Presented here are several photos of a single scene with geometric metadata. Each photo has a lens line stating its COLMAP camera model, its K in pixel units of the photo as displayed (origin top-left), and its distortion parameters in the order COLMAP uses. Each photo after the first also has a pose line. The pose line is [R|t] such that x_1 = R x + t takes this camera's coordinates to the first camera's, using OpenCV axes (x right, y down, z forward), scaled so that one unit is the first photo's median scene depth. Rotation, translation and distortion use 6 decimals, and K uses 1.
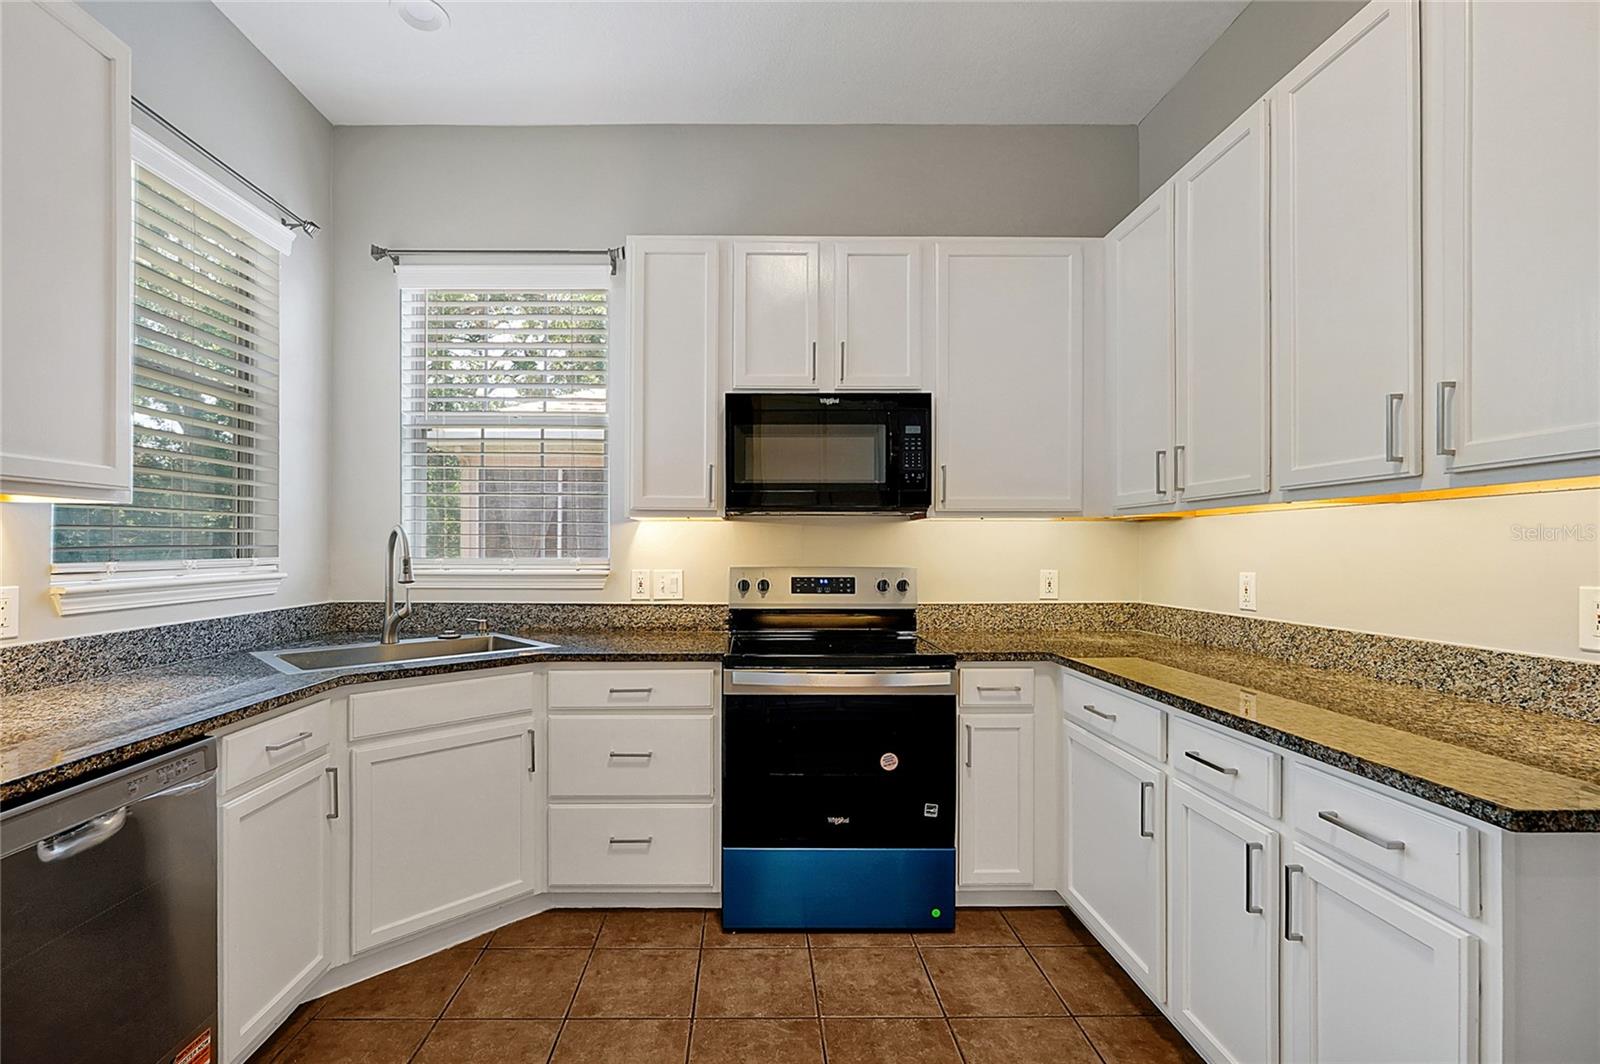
lens RADIAL K [[719.2, 0, 761.8], [0, 719.2, 555.3], [0, 0, 1]] dist [-0.001036, 0.000222]
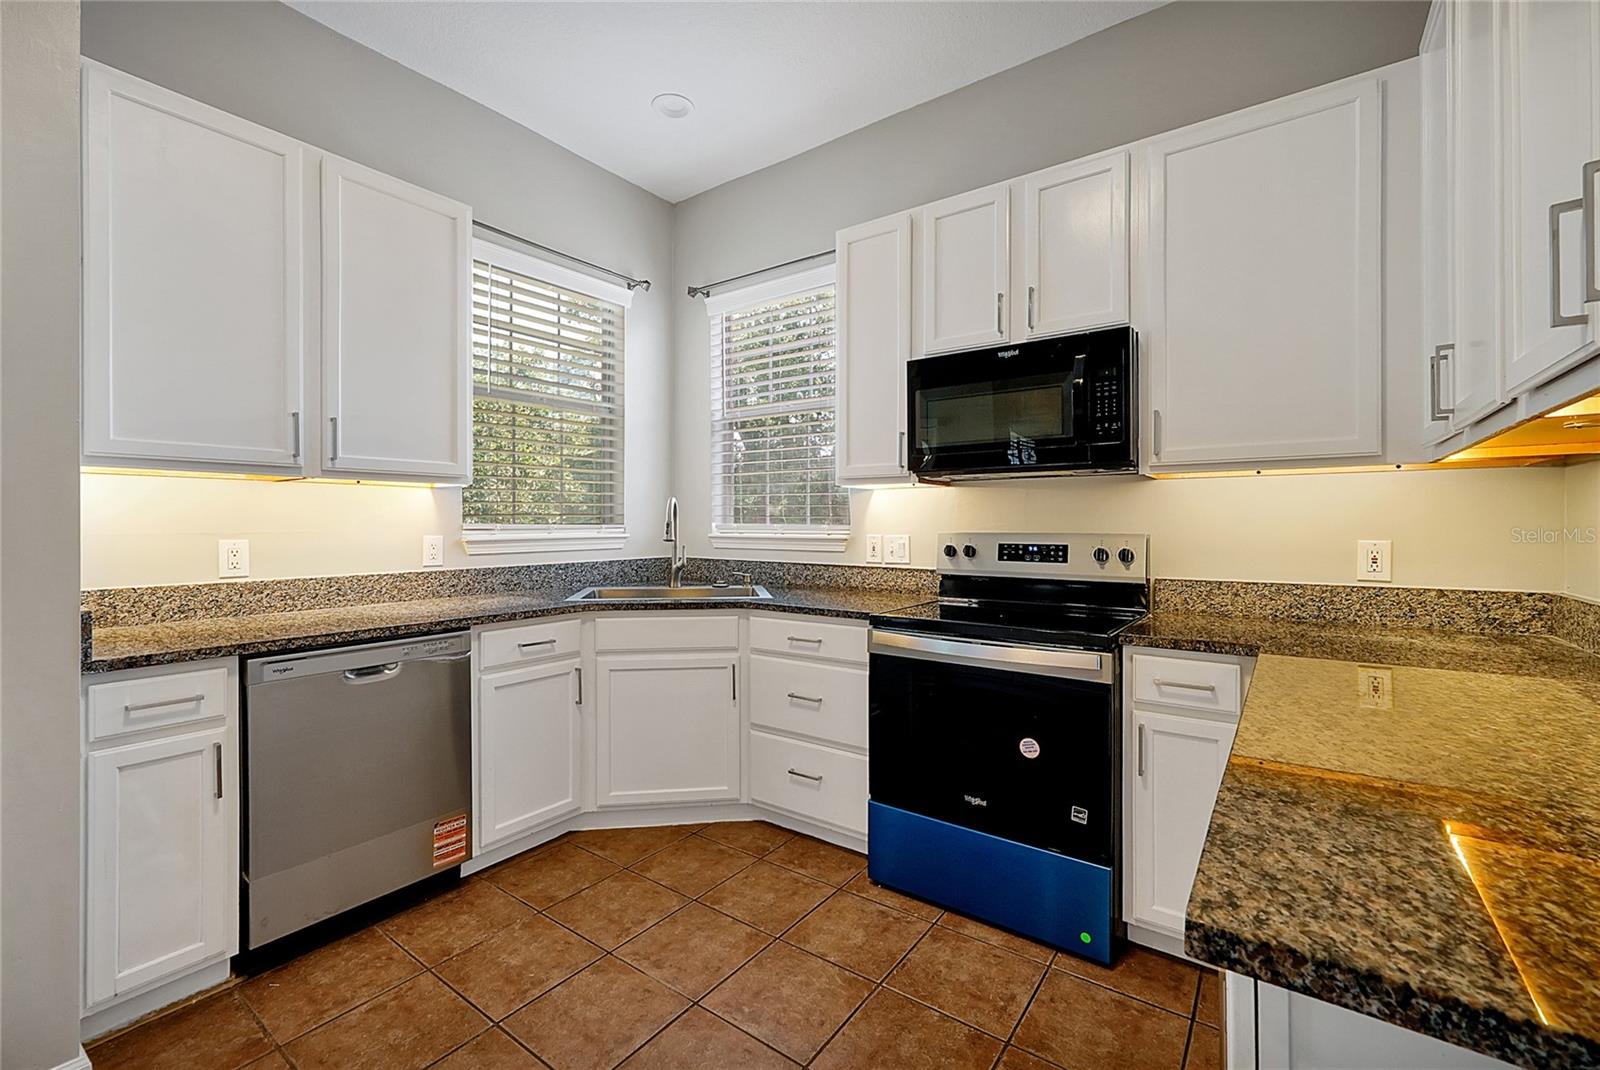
lens RADIAL K [[680.5, 0, 802.2], [0, 680.5, 527.0], [0, 0, 1]] dist [-0.001169, 0.001049]
pose [[0.802990, 0.001570, -0.595990, 0.433471], [-0.006307, 0.999963, -0.005863, 0.018242], [0.595959, 0.008466, 0.802970, 0.144857]]
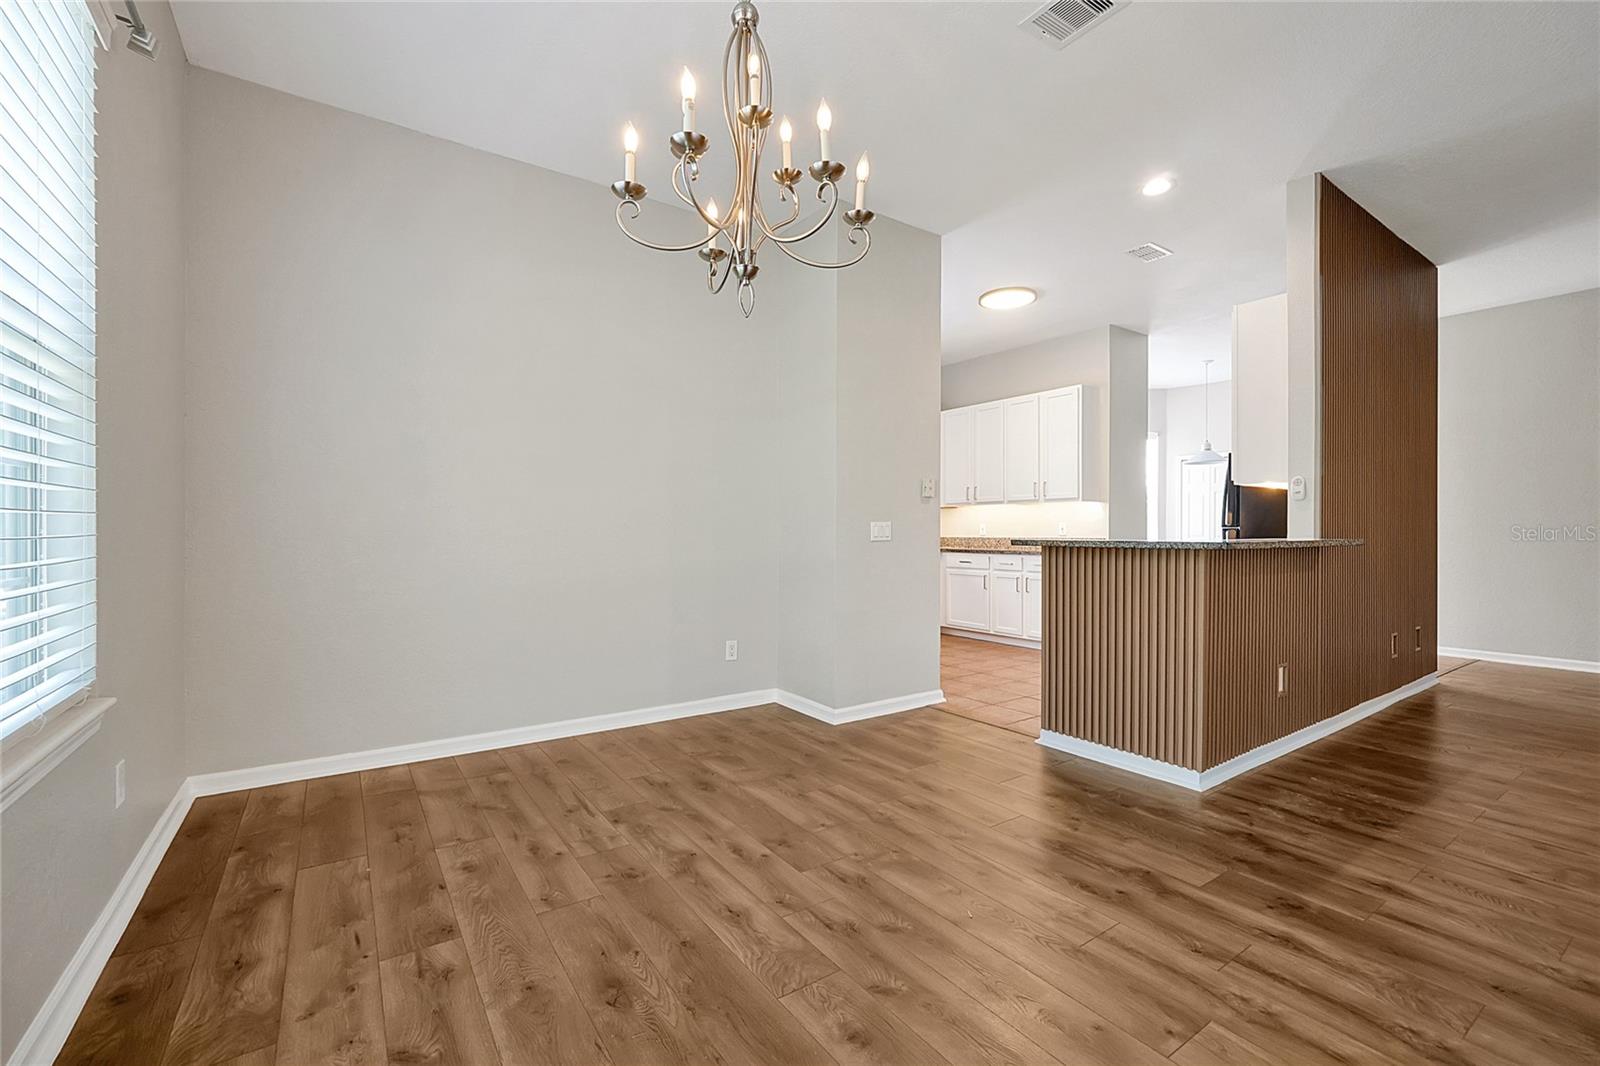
lens RADIAL K [[666.9, 0, 807.6], [0, 666.9, 533.0], [0, 0, 1]] dist [0.002093, 0.000465]
pose [[0.823140, -0.002223, 0.567835, -1.716531], [0.005714, 0.999974, -0.004369, 0.072055], [-0.567810, 0.006840, 0.823131, -1.061064]]
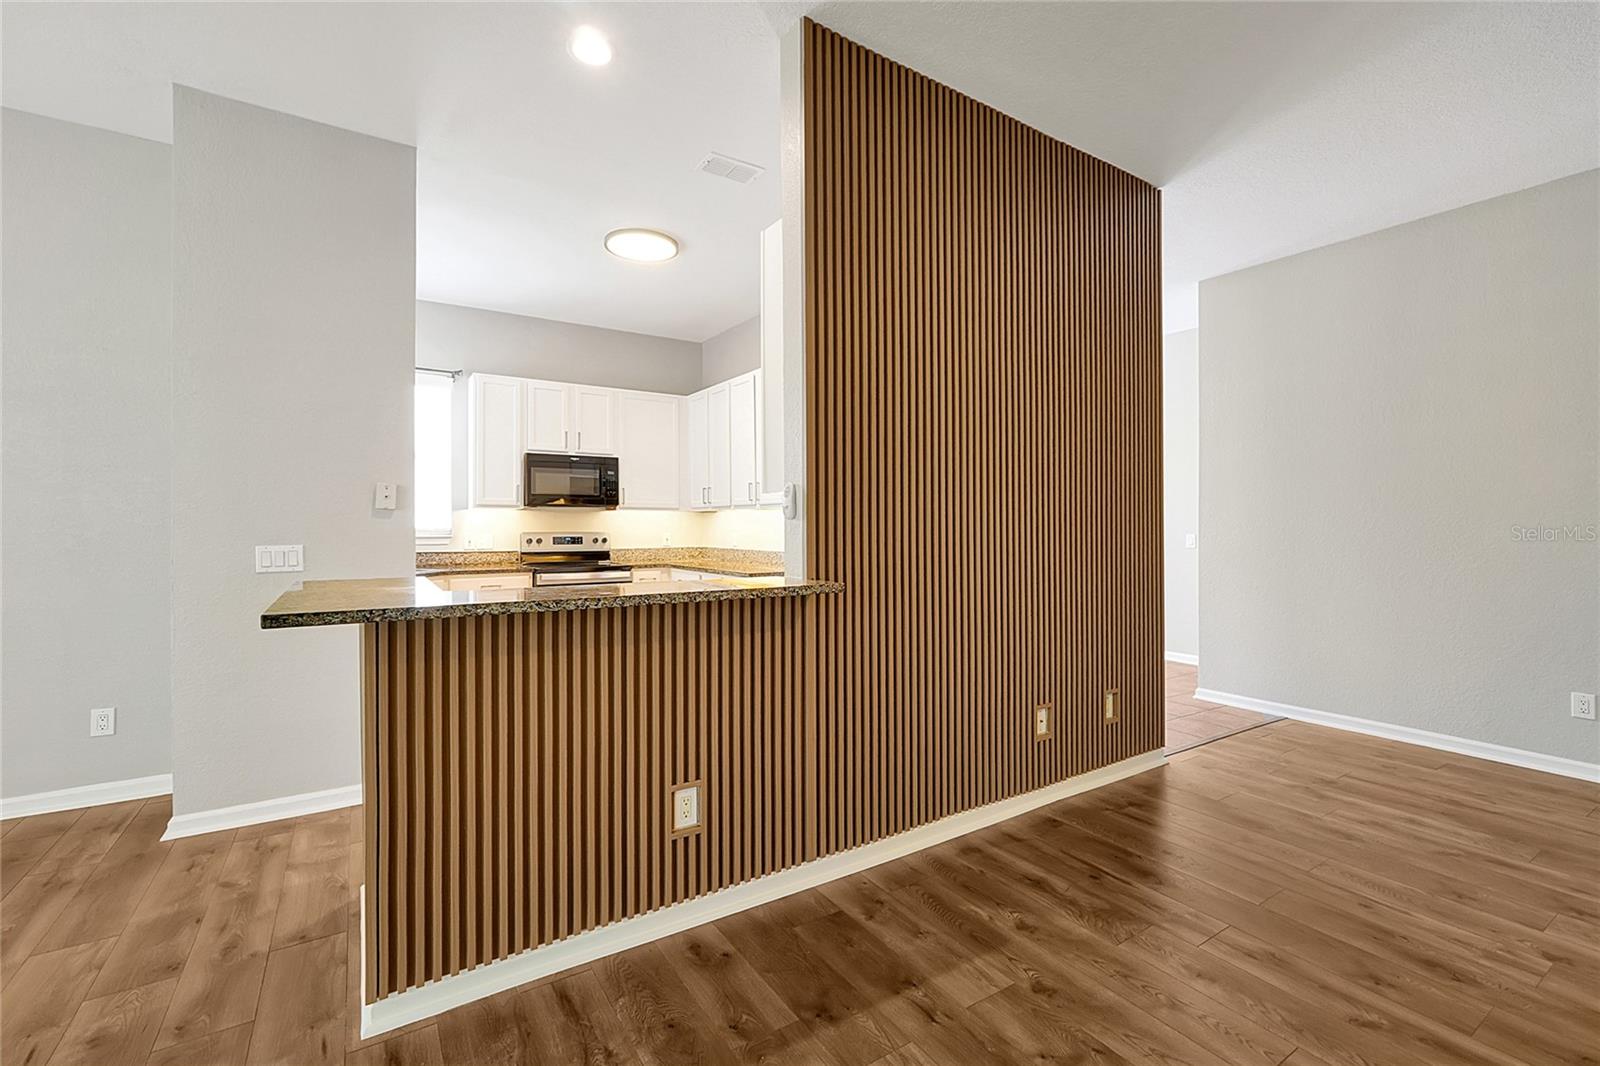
lens RADIAL K [[680.5, 0, 802.2], [0, 680.5, 525.0], [0, 0, 1]] dist [-0.001169, 0.001049]
pose [[0.843161, -0.000344, 0.537662, -0.495227], [0.004815, 0.999965, -0.006911, 0.014717], [-0.537640, 0.008416, 0.843132, -1.303052]]
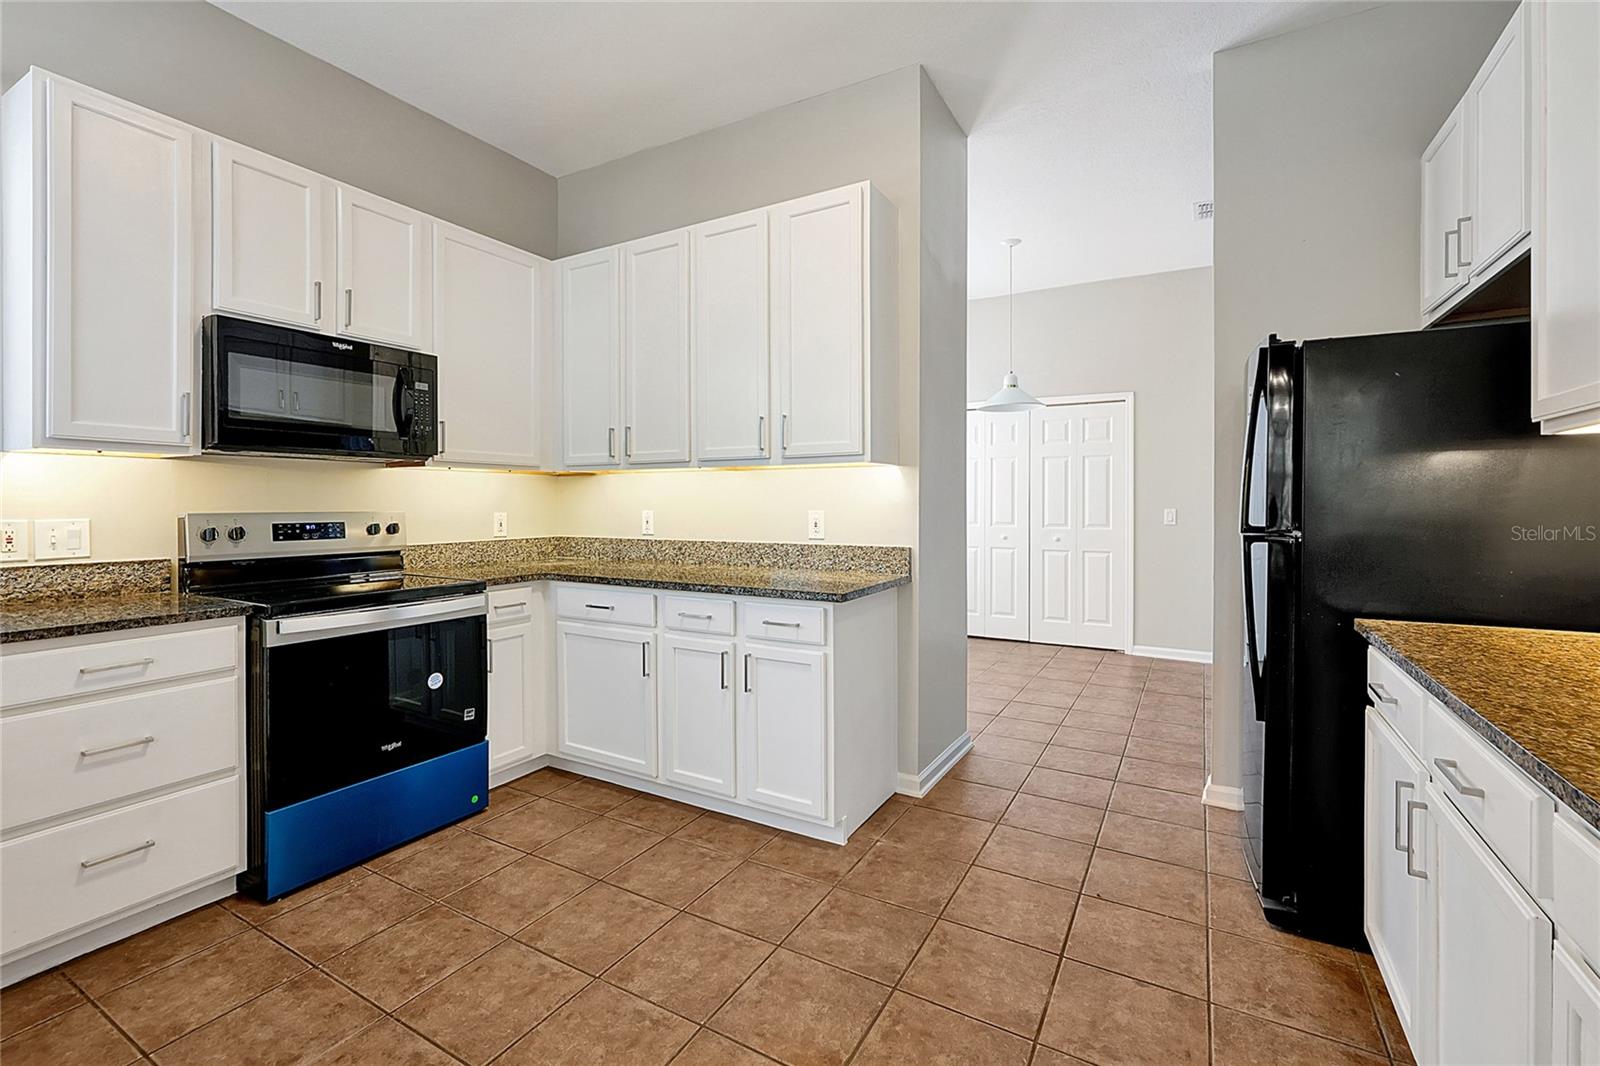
lens RADIAL K [[690.1, 0, 796.8], [0, 690.1, 508.7], [0, 0, 1]] dist [-0.000365, 0.000420]
pose [[0.506356, -0.008426, 0.862283, -0.449778], [0.008925, 0.999950, 0.004530, 0.015597], [-0.862278, 0.005402, 0.506406, -0.039252]]
